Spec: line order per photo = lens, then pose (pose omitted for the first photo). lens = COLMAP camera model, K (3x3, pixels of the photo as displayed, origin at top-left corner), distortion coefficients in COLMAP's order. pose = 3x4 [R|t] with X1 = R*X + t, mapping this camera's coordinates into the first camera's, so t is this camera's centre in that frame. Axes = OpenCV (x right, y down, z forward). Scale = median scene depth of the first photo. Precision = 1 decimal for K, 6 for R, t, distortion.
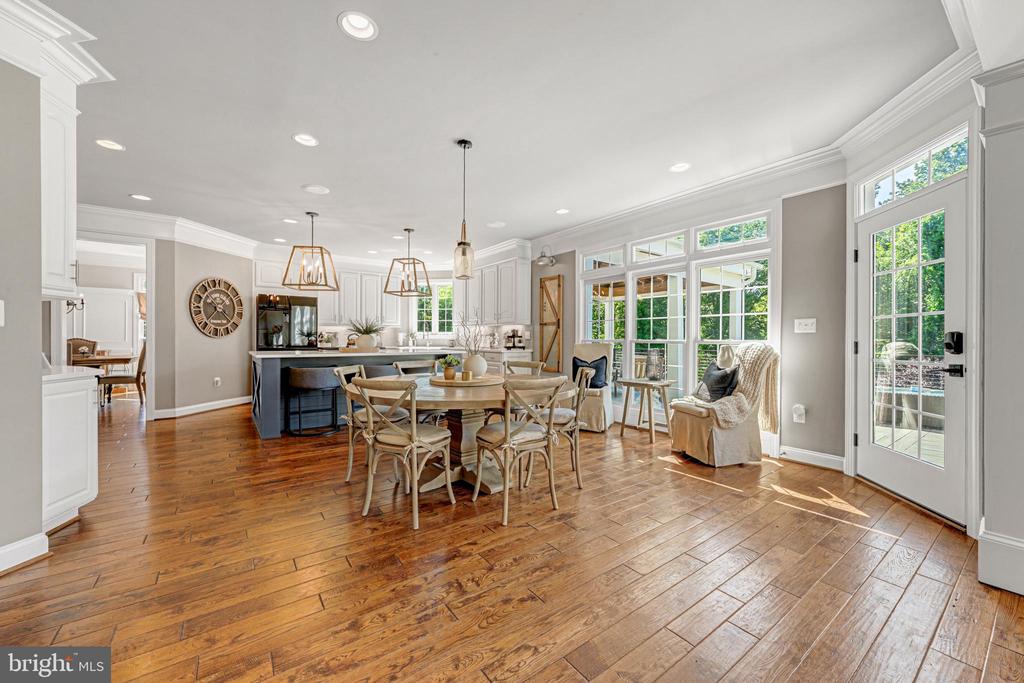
lens RADIAL K [[399.5, 0, 511.6], [0, 399.5, 339.9], [0, 0, 1]] dist [-0.000797, -0.000391]
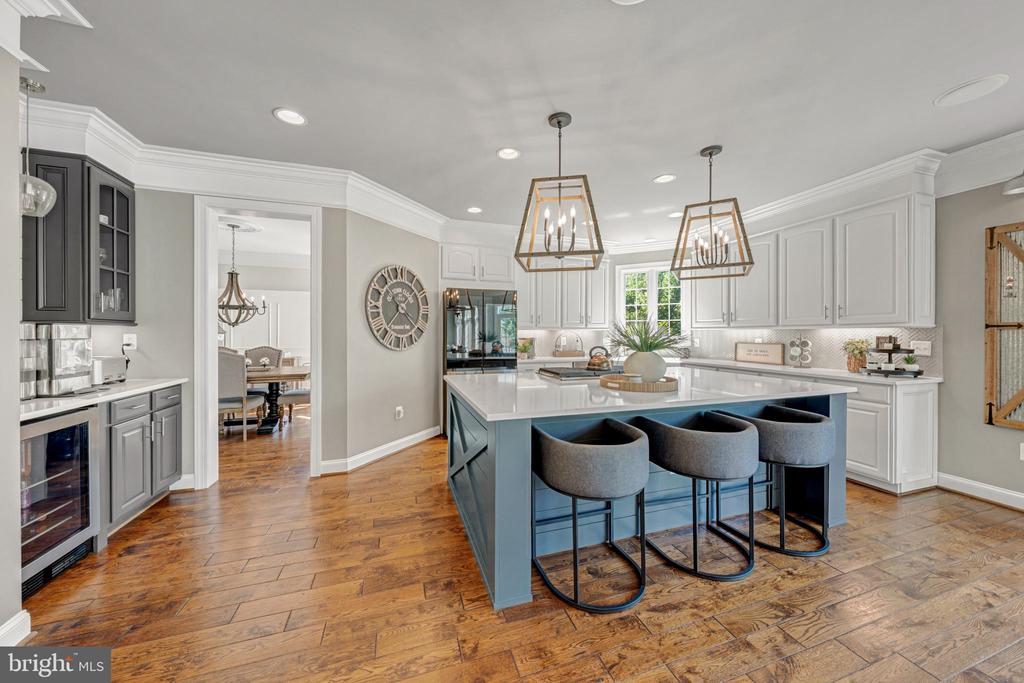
lens RADIAL K [[353.2, 0, 508.9], [0, 353.2, 334.1], [0, 0, 1]] dist [0.000307, -0.000492]
pose [[0.948578, -0.001734, -0.316539, -0.332389], [0.000167, 0.999988, -0.004977, -0.028635], [0.316543, 0.004668, 0.948567, 0.438645]]
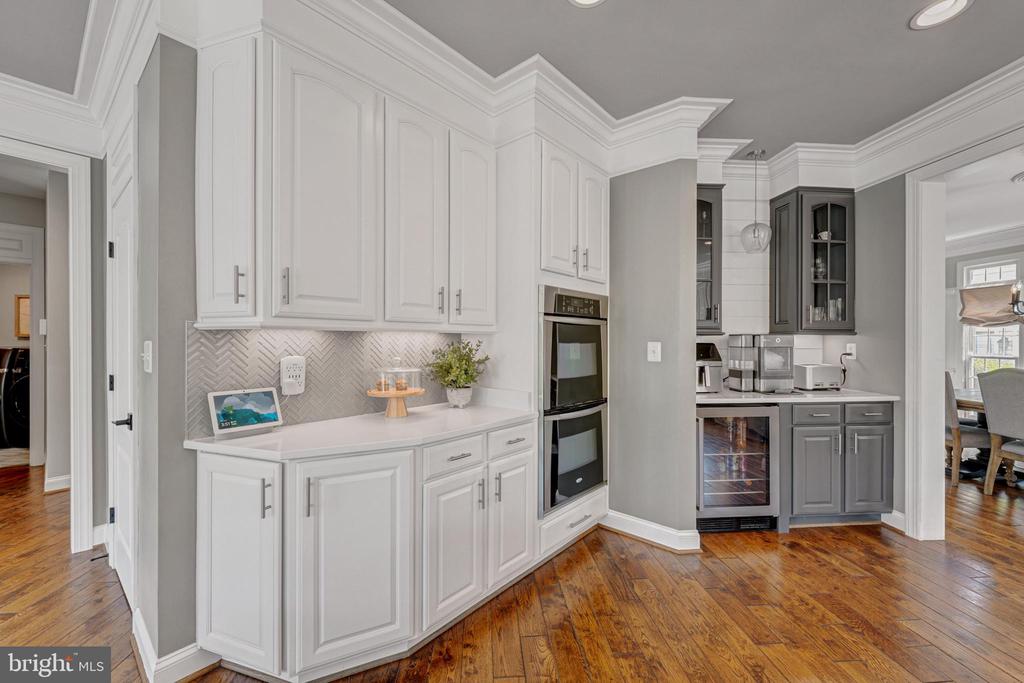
lens RADIAL K [[417.4, 0, 515.2], [0, 417.4, 337.6], [0, 0, 1]] dist [0.001684, -0.000103]
pose [[-0.520239, -0.011114, -0.853948, -0.270484], [-0.008332, 0.999934, -0.007938, -0.030368], [0.853980, 0.002985, -0.520297, 0.617840]]
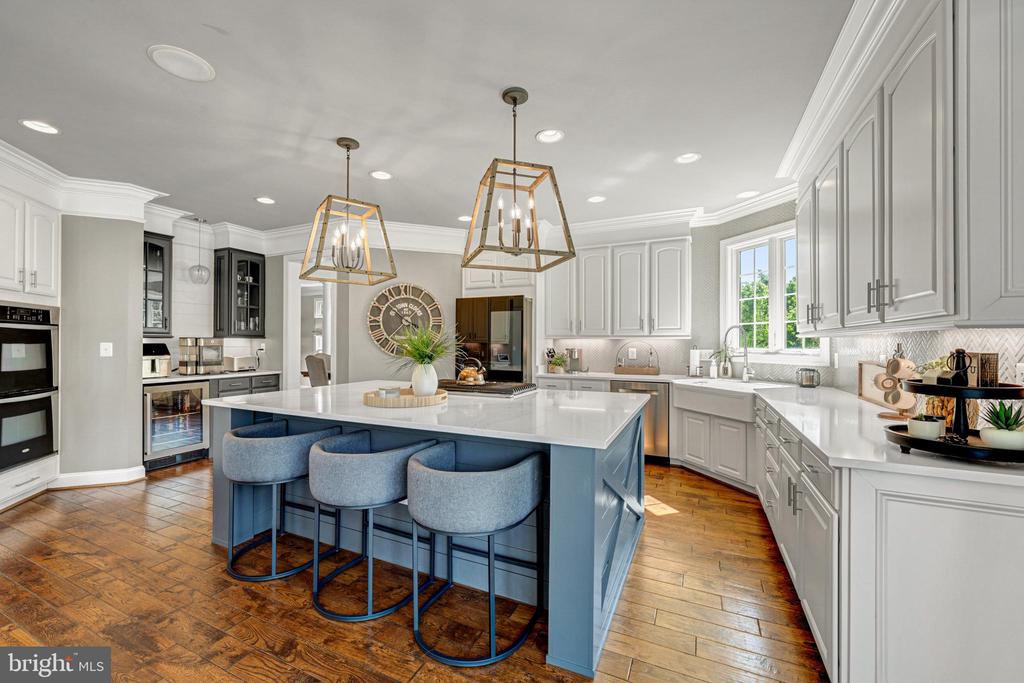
lens RADIAL K [[399.5, 0, 504.7], [0, 399.5, 342.0], [0, 0, 1]] dist [-0.000797, -0.000391]
pose [[0.484840, -0.002587, -0.874599, 0.068845], [-0.005236, 0.999969, -0.005860, -0.031046], [0.874587, 0.007421, 0.484811, 0.738766]]
